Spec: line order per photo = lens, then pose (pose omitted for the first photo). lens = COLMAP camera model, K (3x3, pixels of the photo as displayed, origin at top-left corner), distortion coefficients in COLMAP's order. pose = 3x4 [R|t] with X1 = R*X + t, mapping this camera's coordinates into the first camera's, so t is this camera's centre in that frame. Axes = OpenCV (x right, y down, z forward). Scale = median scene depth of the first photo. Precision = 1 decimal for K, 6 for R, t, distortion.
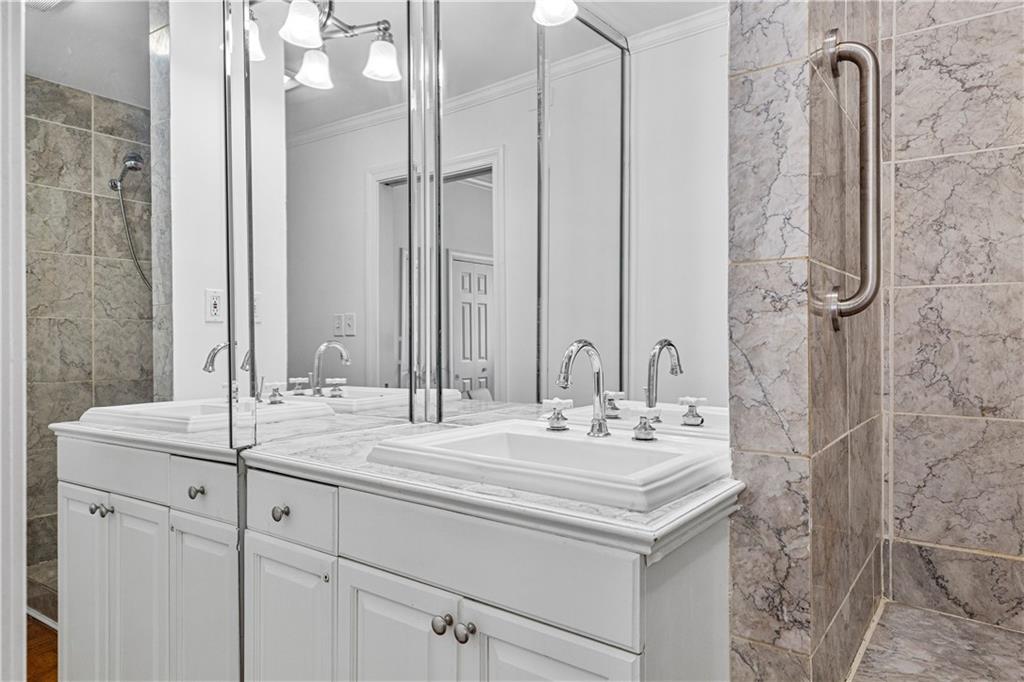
lens RADIAL K [[670.8, 0, 511.8], [0, 670.8, 338.2], [0, 0, 1]] dist [0.004252, 0.001641]
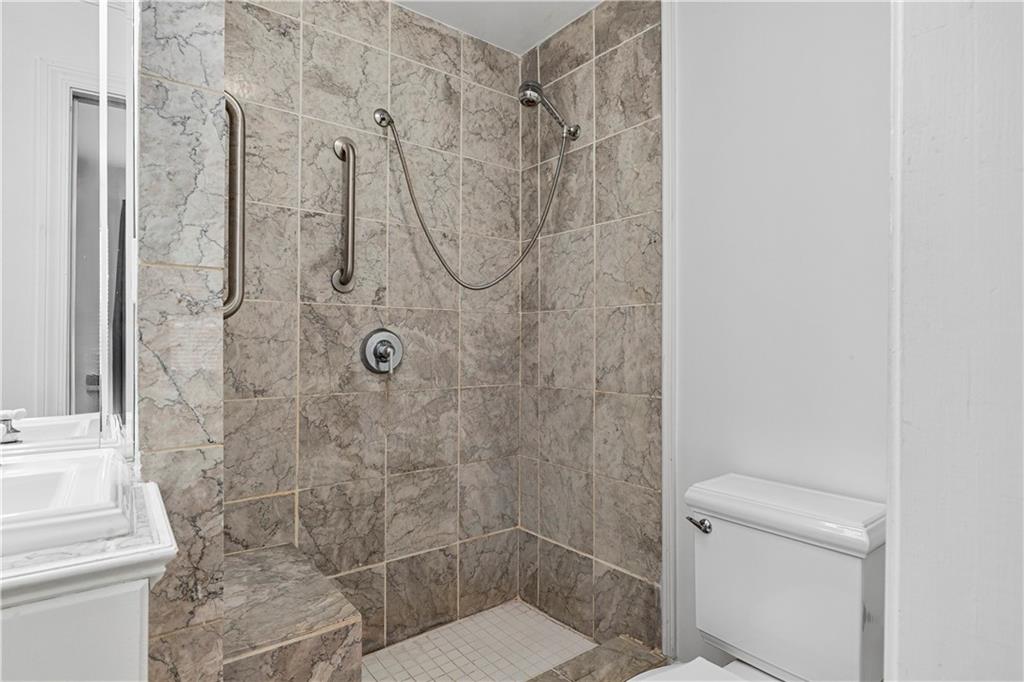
lens RADIAL K [[564.3, 0, 512.0], [0, 564.3, 341.0], [0, 0, 1]] dist [-0.001753, 0.000153]
pose [[0.226505, 0.000914, 0.974010, -0.362098], [-0.002206, 0.999997, -0.000425, 0.001390], [-0.974008, -0.002053, 0.226506, 0.290647]]
